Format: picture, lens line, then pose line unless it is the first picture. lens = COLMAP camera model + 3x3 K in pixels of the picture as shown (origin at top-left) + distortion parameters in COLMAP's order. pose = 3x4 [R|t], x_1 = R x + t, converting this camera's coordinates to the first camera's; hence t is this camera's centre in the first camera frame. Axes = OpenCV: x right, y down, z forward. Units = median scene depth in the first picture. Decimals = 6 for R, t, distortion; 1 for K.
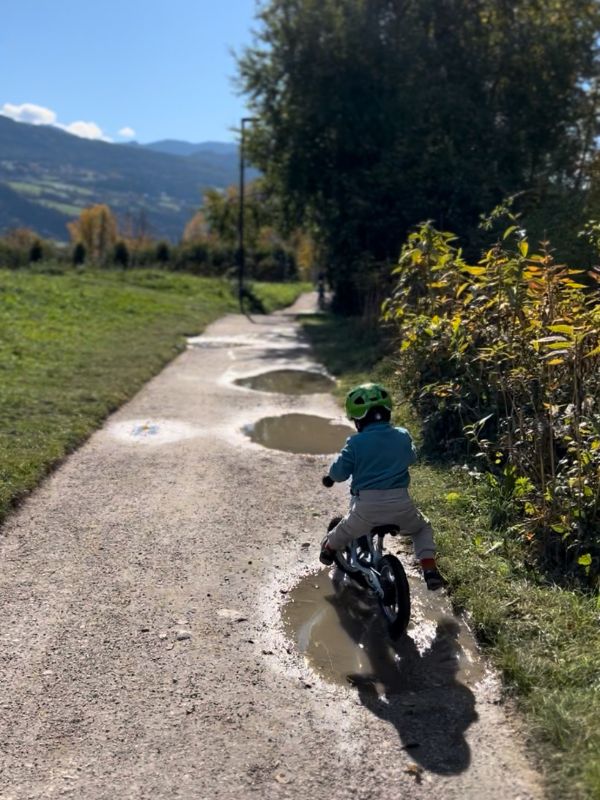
lens RADIAL K [[1094.4, 0, 298.5], [0, 1094.4, 400.7], [0, 0, 1]] dist [0.242226, -0.024062]
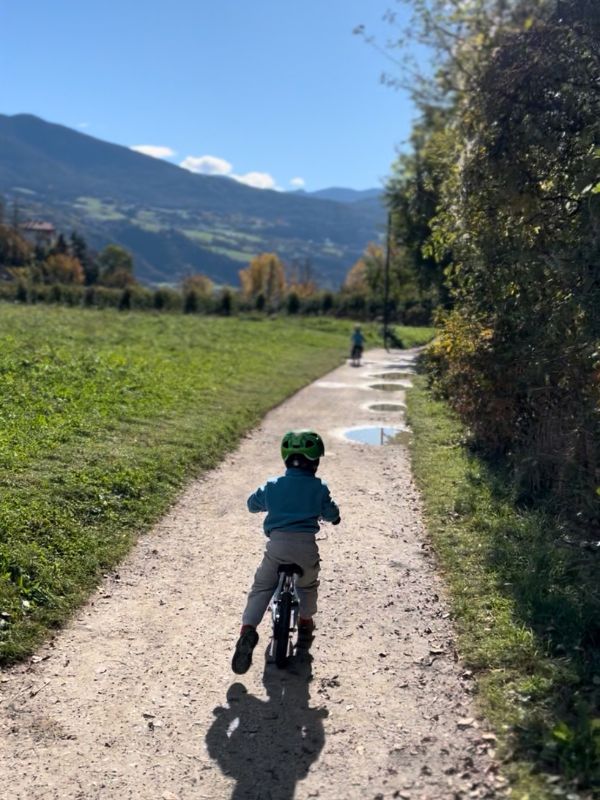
lens RADIAL K [[1094.4, 0, 298.5], [0, 1094.4, 400.7], [0, 0, 1]] dist [0.242226, -0.024062]
pose [[0.989473, 0.020408, -0.143273, 0.018669], [-0.025934, 0.998986, -0.036806, 0.018871], [0.142377, 0.040134, 0.988998, -0.183220]]
